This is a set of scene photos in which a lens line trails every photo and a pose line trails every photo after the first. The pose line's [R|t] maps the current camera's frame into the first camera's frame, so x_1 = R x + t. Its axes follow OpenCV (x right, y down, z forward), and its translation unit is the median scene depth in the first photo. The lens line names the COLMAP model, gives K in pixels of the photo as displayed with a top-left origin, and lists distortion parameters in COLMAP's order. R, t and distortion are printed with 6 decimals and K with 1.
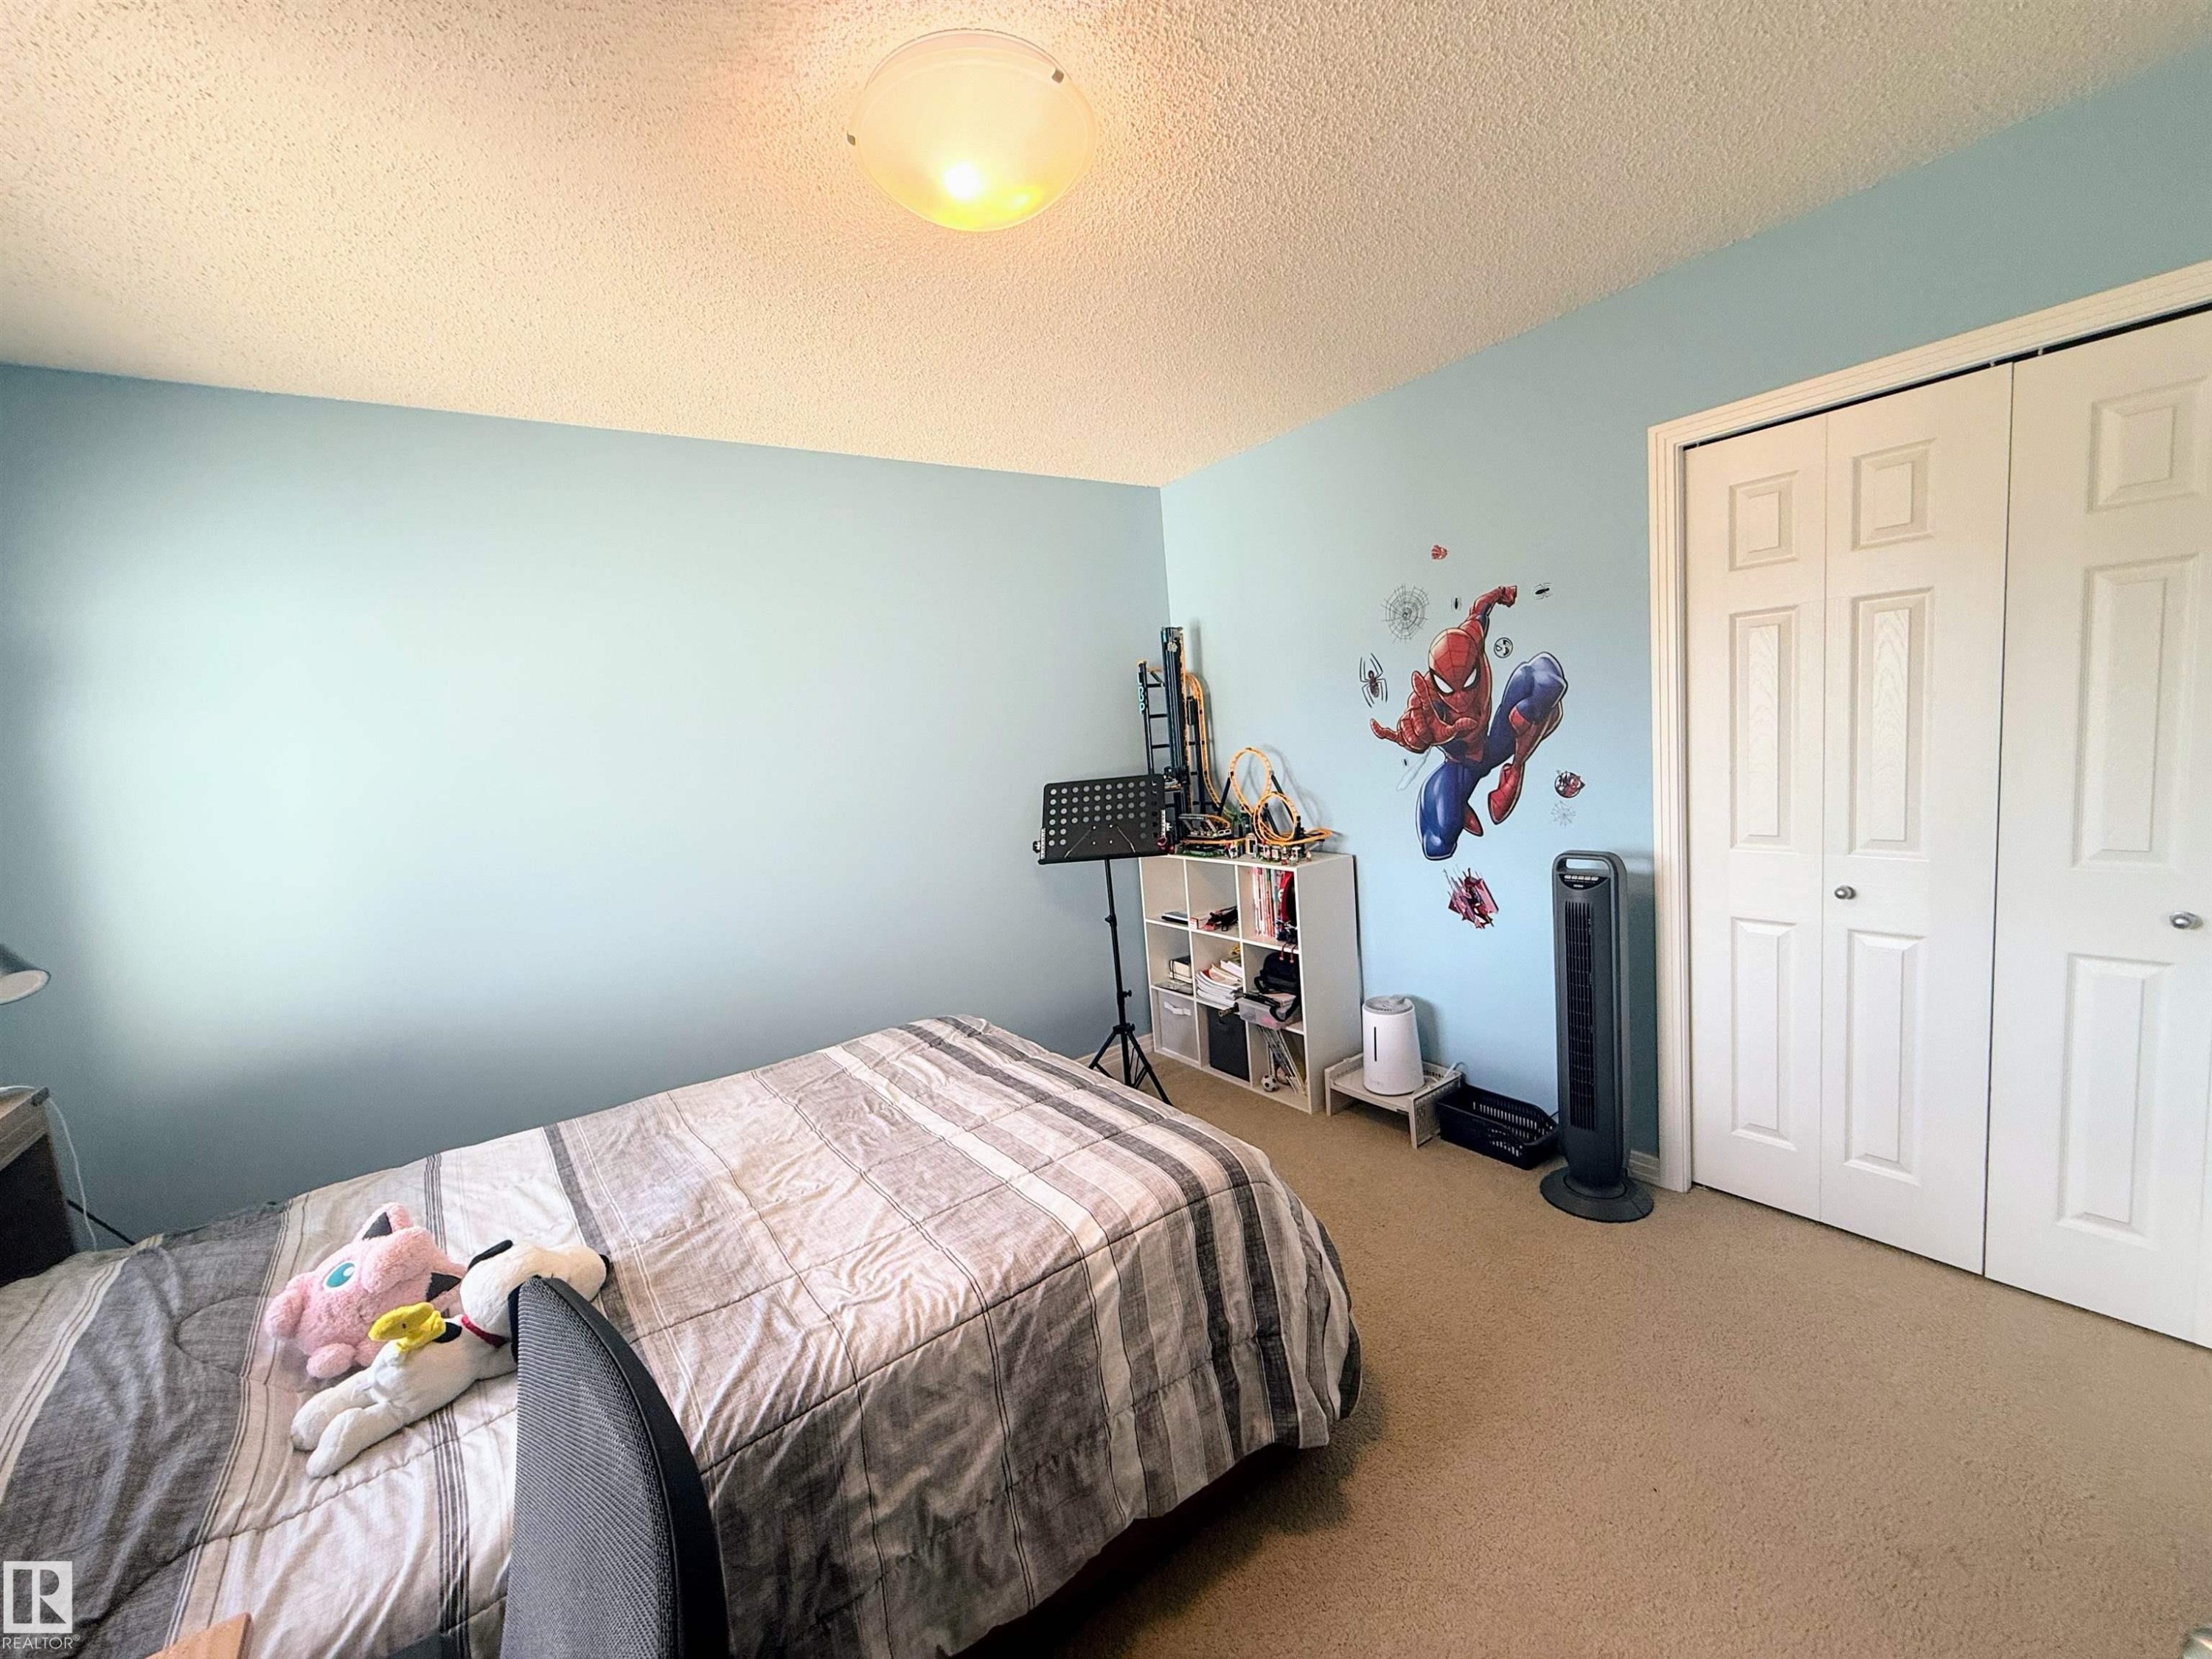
lens RADIAL K [[888.9, 0, 1096.2], [0, 888.9, 828.7], [0, 0, 1]] dist [-0.000389, -0.000230]
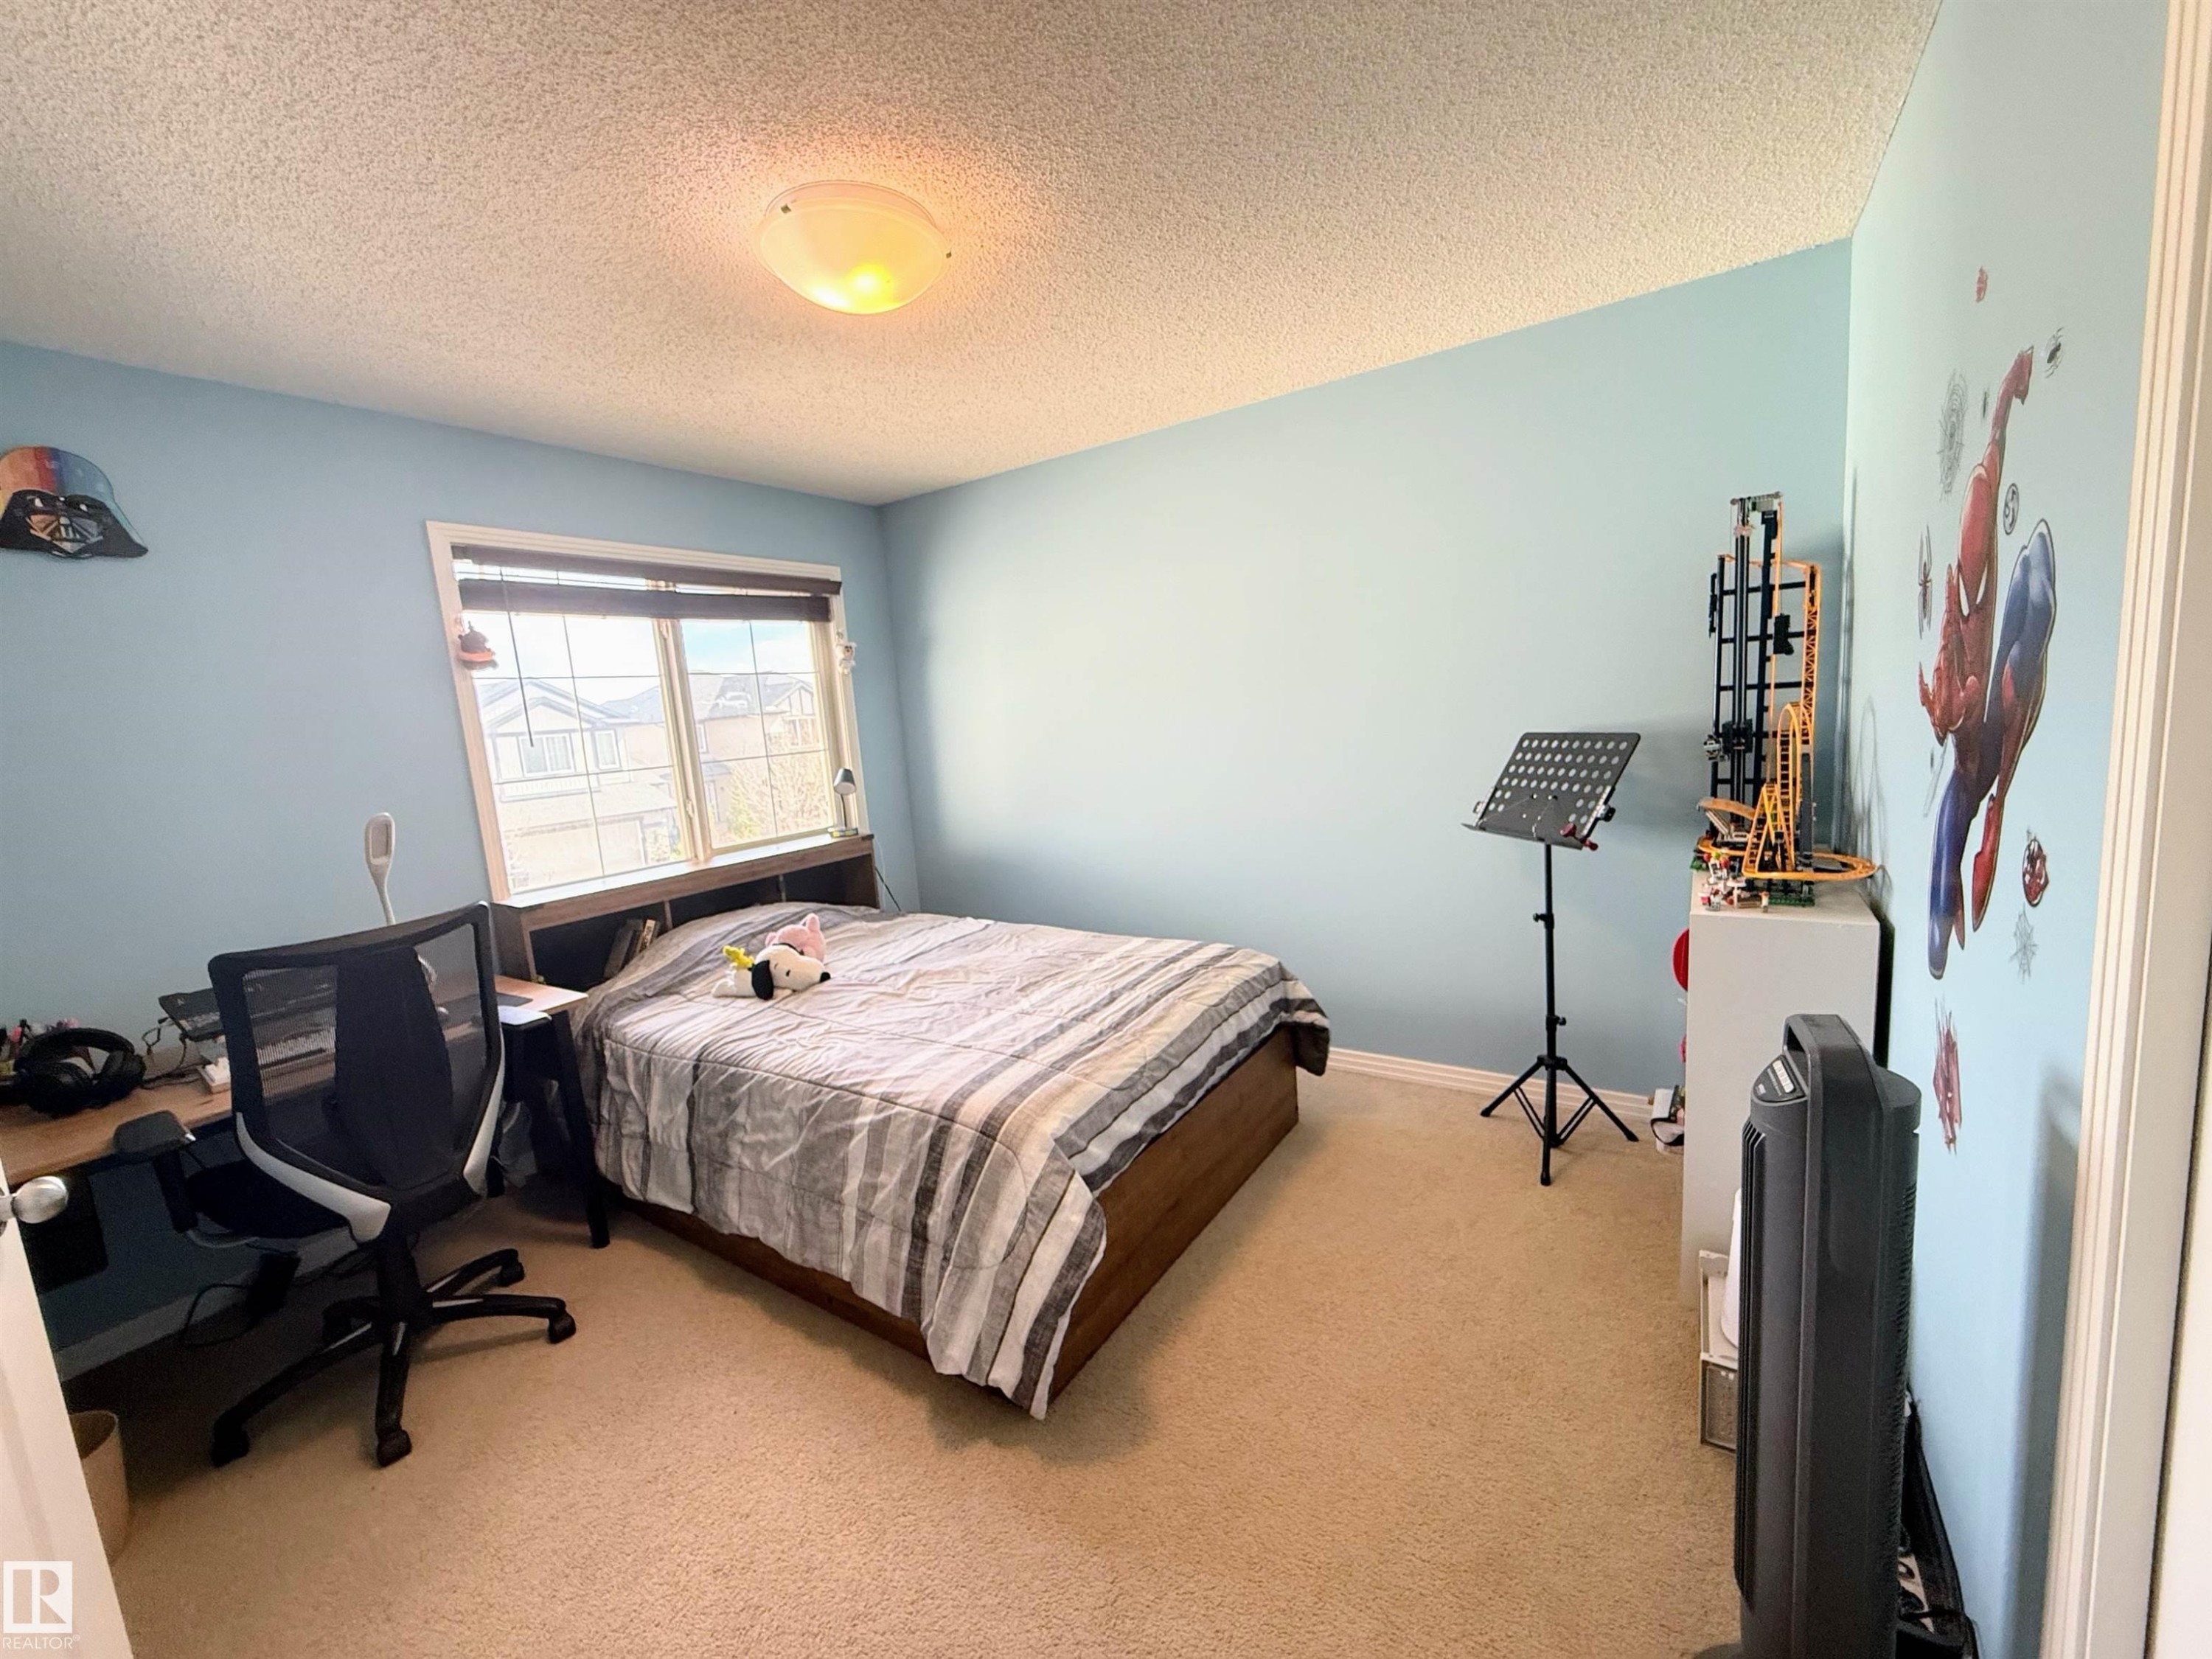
lens RADIAL K [[888.9, 0, 1097.0], [0, 888.9, 826.8], [0, 0, 1]] dist [-0.000389, -0.000230]
pose [[0.345581, 0.187969, -0.919370, 1.086379], [-0.064378, 0.982173, 0.176611, -0.161907], [0.936178, -0.001846, 0.351521, 0.713183]]
